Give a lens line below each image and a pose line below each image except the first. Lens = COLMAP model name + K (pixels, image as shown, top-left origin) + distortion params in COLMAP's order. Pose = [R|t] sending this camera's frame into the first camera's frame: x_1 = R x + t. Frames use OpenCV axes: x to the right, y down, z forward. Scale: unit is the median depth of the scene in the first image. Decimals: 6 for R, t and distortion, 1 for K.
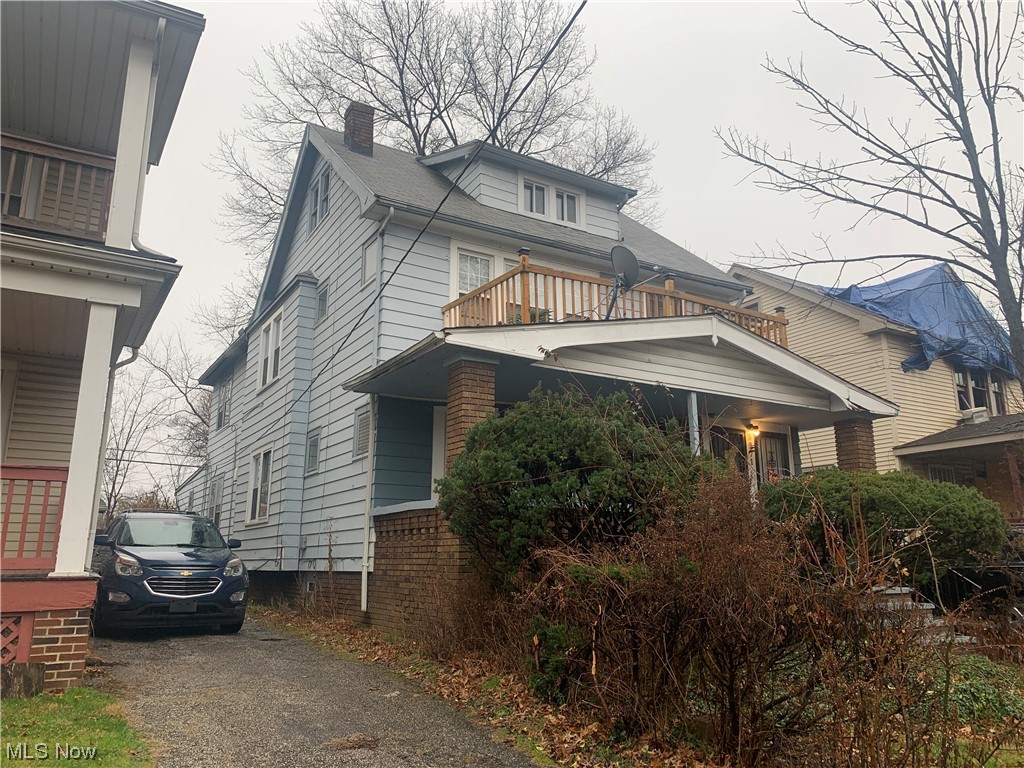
lens RADIAL K [[767.5, 0, 512.0], [0, 767.5, 384.0], [0, 0, 1]] dist [0.055216, -0.079749]
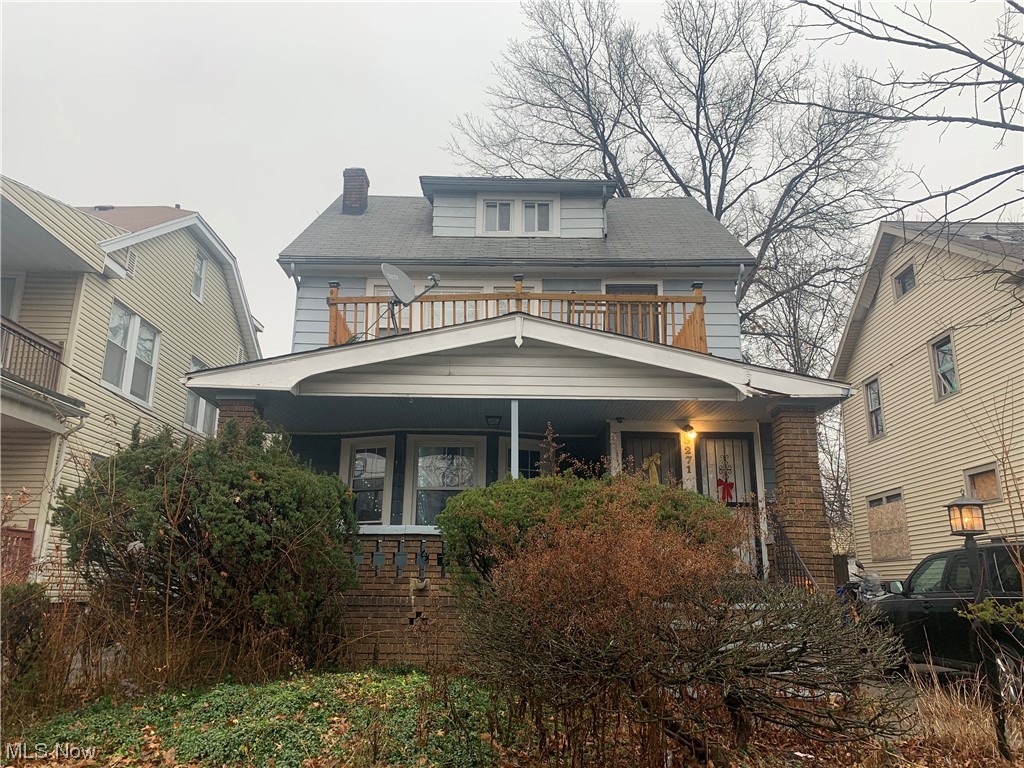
lens RADIAL K [[767.5, 0, 512.0], [0, 767.5, 384.0], [0, 0, 1]] dist [0.055216, -0.079749]
pose [[0.857831, -0.120054, -0.499713, 0.571756], [0.103301, 0.992767, -0.061178, 0.038875], [0.503443, 0.000859, 0.864028, 0.174486]]
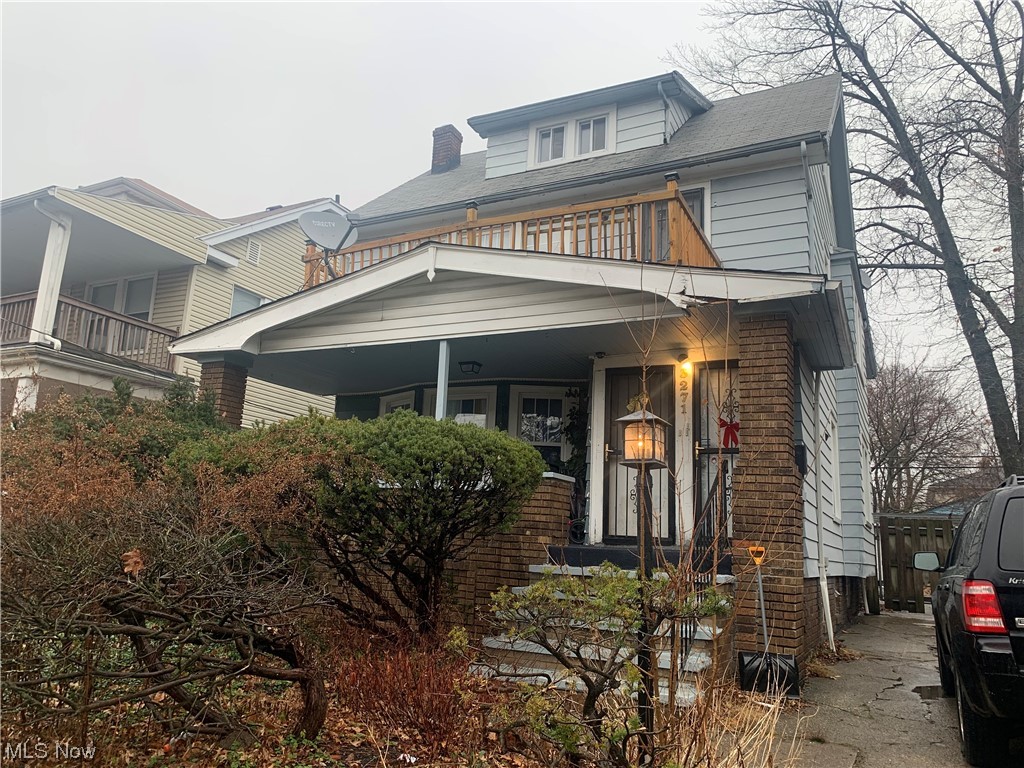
lens RADIAL K [[767.5, 0, 512.0], [0, 767.5, 384.0], [0, 0, 1]] dist [0.055216, -0.079749]
pose [[0.537882, -0.147403, -0.830033, 0.788404], [0.145243, 0.986075, -0.080993, 0.110833], [0.830414, -0.076992, 0.551802, 0.498406]]
